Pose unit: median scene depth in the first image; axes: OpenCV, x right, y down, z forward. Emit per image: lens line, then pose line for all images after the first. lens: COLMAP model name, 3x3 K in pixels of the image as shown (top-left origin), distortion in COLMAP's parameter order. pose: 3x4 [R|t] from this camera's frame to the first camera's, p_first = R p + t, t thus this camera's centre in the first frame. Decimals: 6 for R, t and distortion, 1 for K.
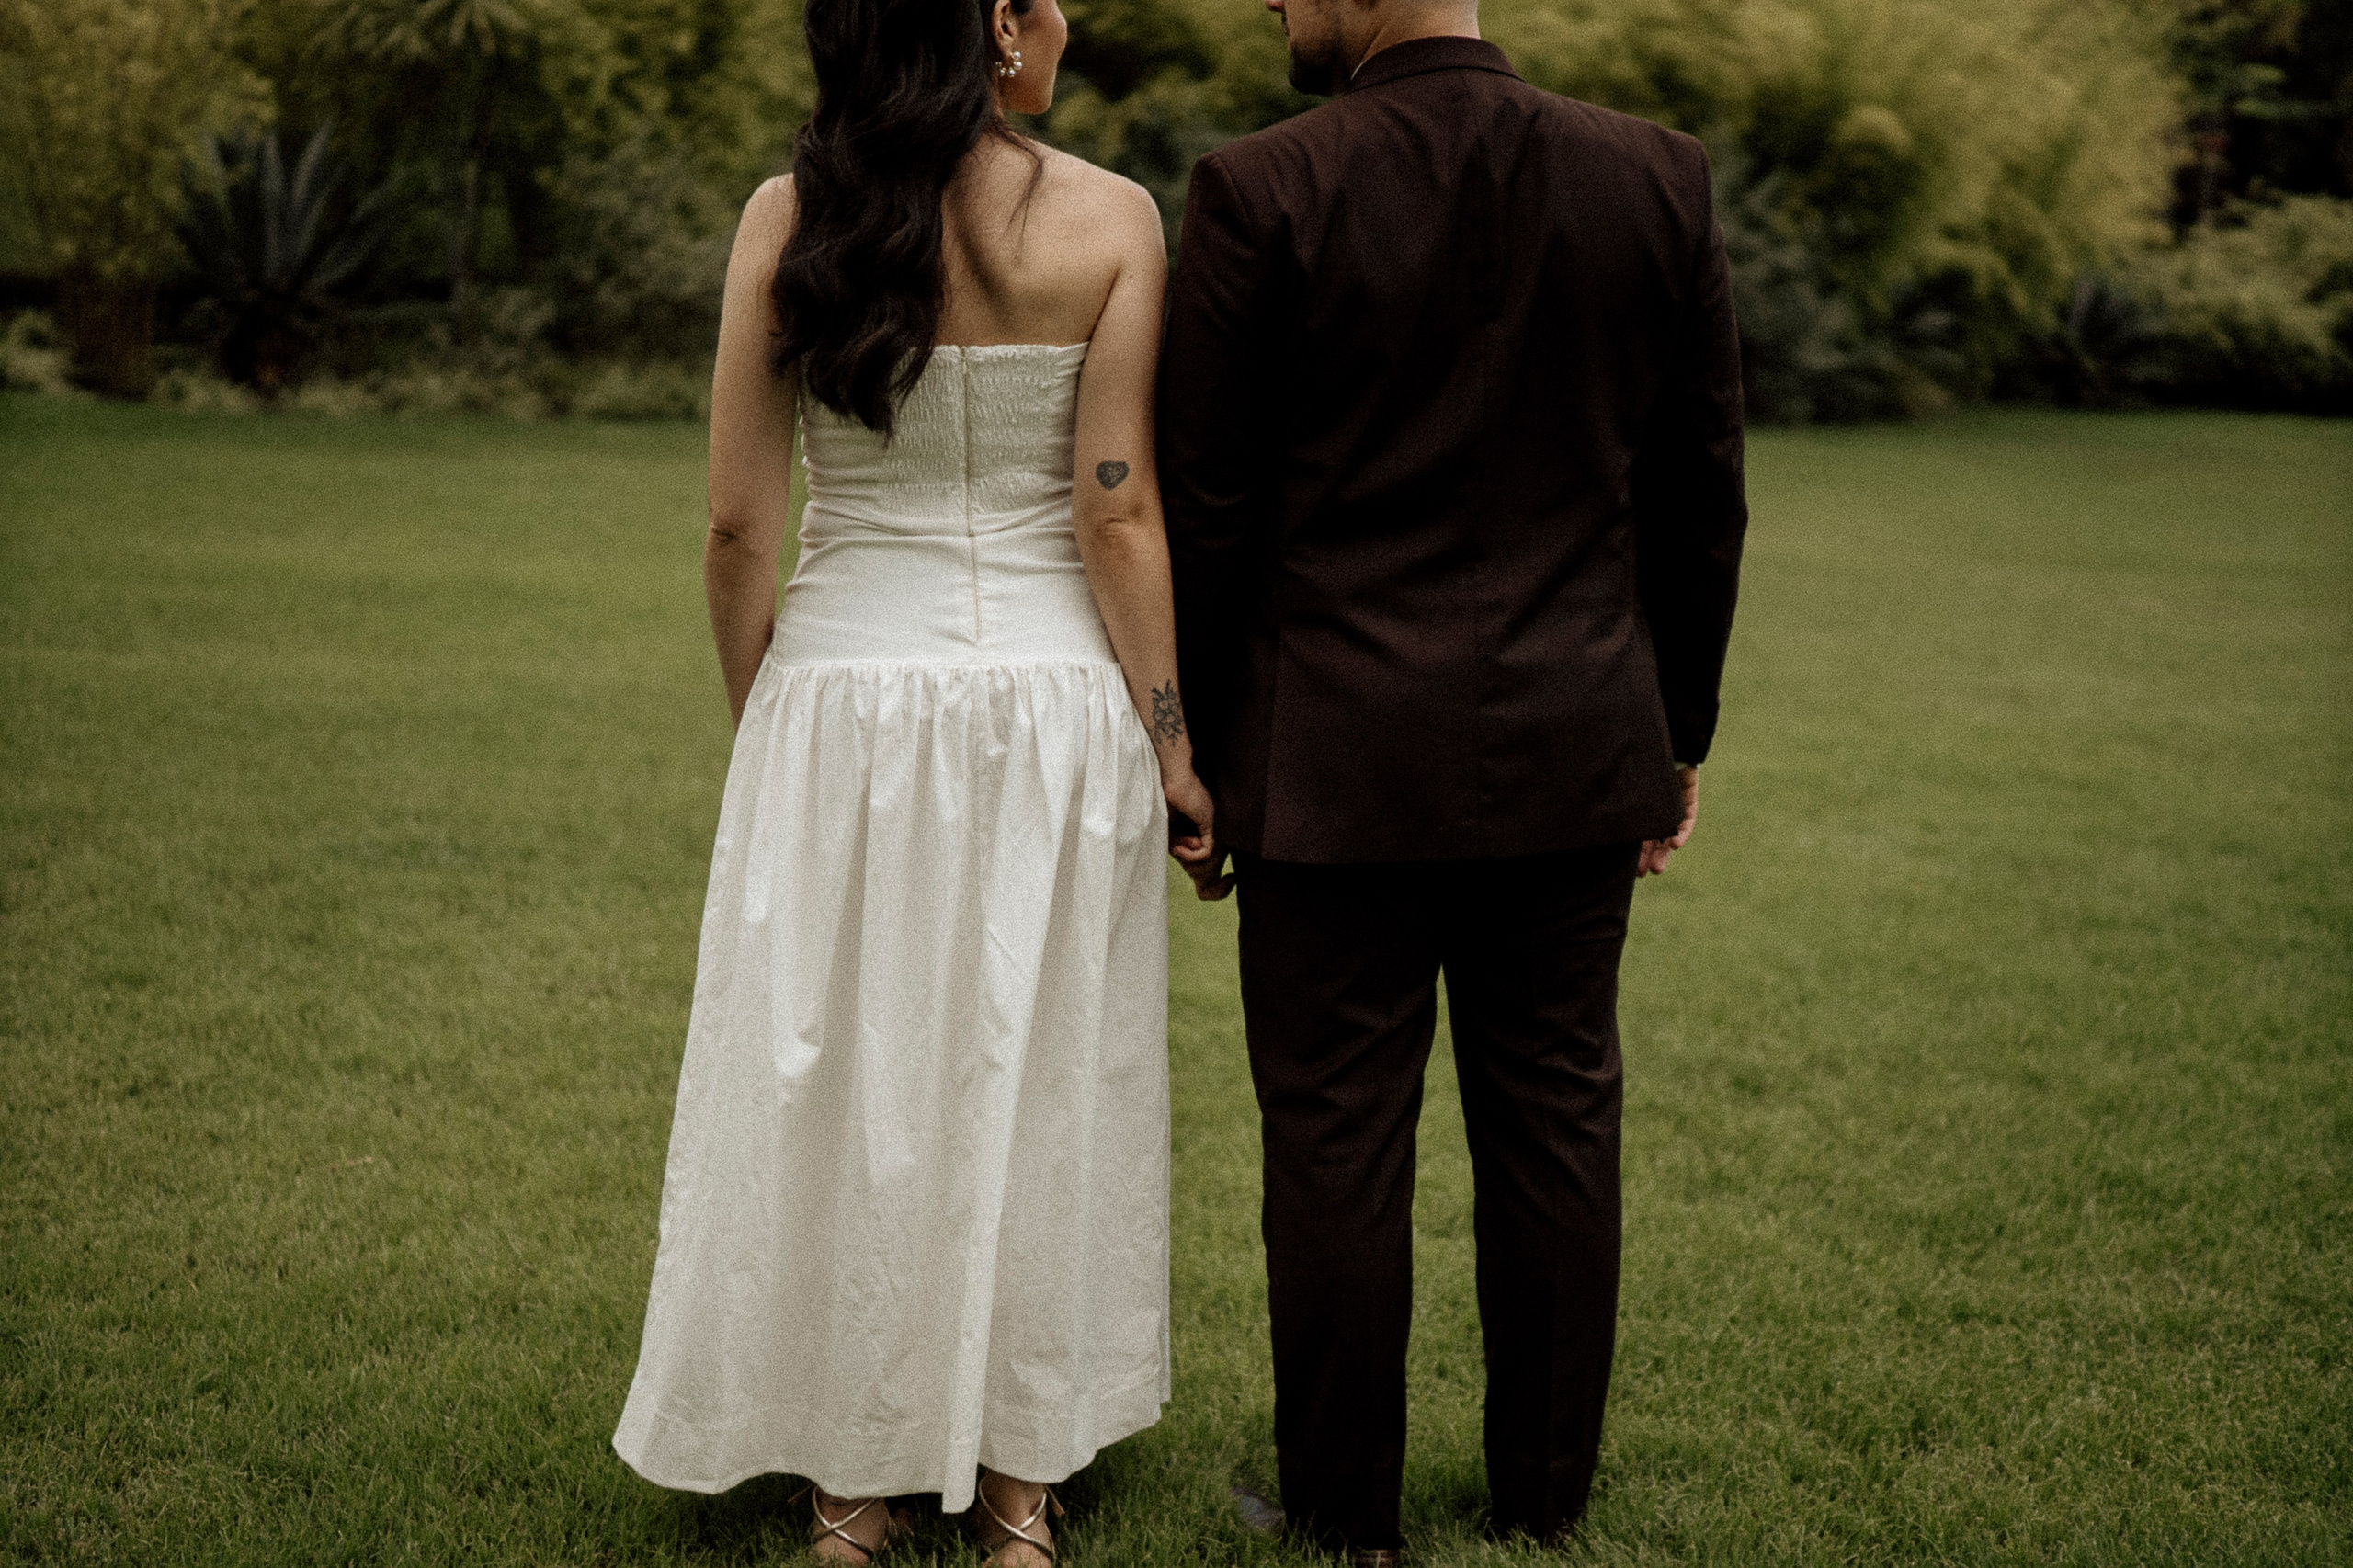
lens RADIAL K [[3340.3, 0, 1209.3], [0, 3340.3, 841.7], [0, 0, 1]] dist [0.023131, 0.000000]
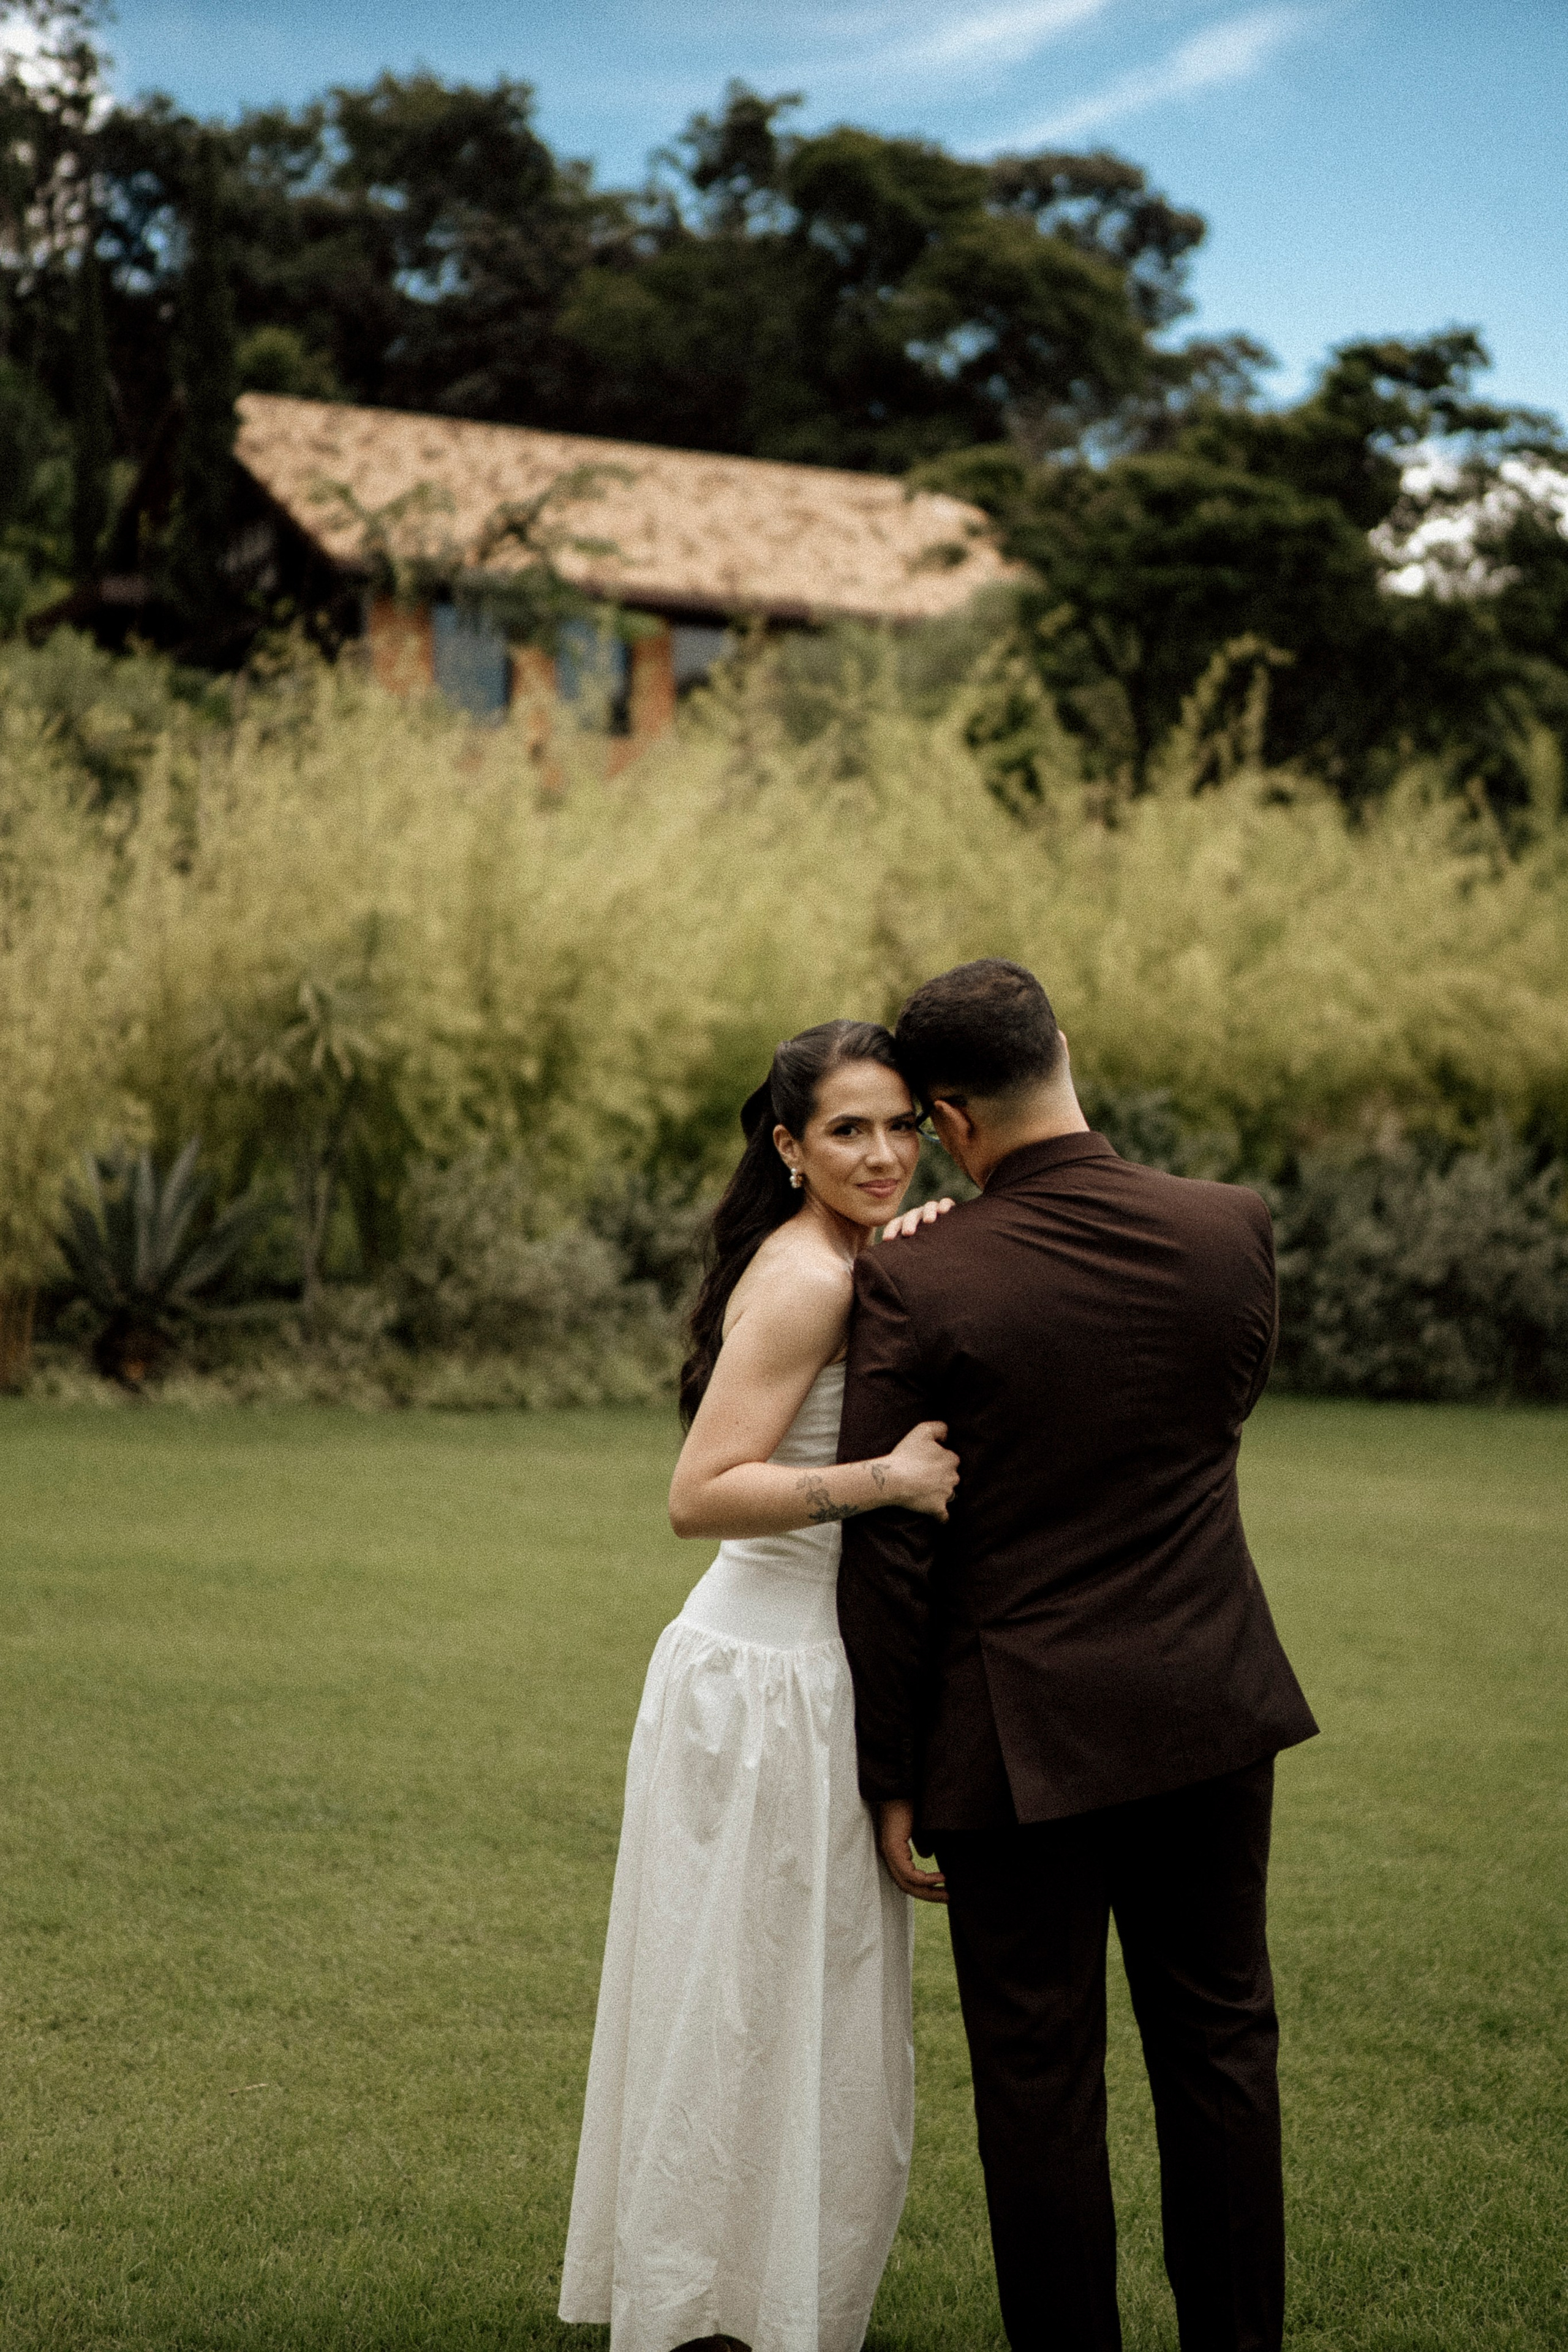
lens RADIAL K [[3339.0, 0, 754.7], [0, 3339.0, 1207.0], [0, 0, 1]] dist [0.023131, 0.000000]
pose [[0.996823, -0.013137, -0.078564, 0.005182], [-0.001272, 0.983554, -0.180609, 0.004642], [0.079645, 0.180135, 0.980412, -0.101454]]
